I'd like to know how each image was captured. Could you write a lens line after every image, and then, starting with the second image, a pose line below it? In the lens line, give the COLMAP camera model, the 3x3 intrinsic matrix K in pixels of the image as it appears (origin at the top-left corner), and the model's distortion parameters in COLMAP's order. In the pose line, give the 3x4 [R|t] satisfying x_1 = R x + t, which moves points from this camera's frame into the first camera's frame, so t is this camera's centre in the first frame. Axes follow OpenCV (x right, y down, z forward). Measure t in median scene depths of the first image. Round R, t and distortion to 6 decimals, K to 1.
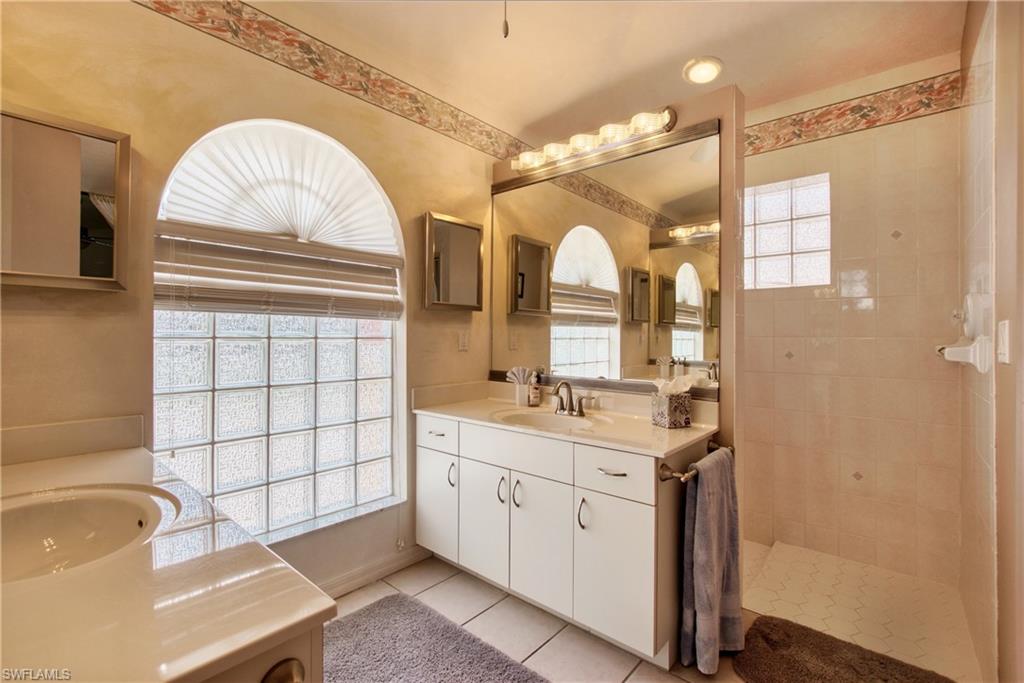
lens RADIAL K [[457.6, 0, 509.0], [0, 457.6, 333.0], [0, 0, 1]] dist [-0.004365, -0.000719]
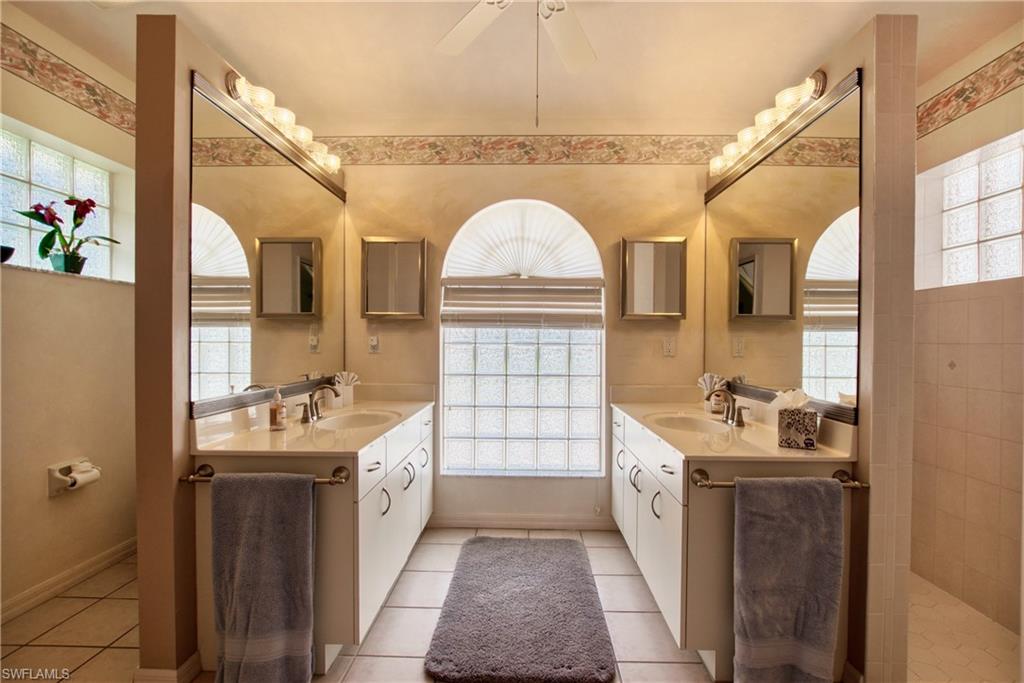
lens RADIAL K [[443.8, 0, 509.0], [0, 443.8, 342.8], [0, 0, 1]] dist [-0.000408, -0.000354]
pose [[0.646770, 0.008670, -0.762636, 0.521918], [0.002305, 0.999909, 0.013322, -0.009267], [0.762682, -0.010375, 0.646690, 0.036161]]
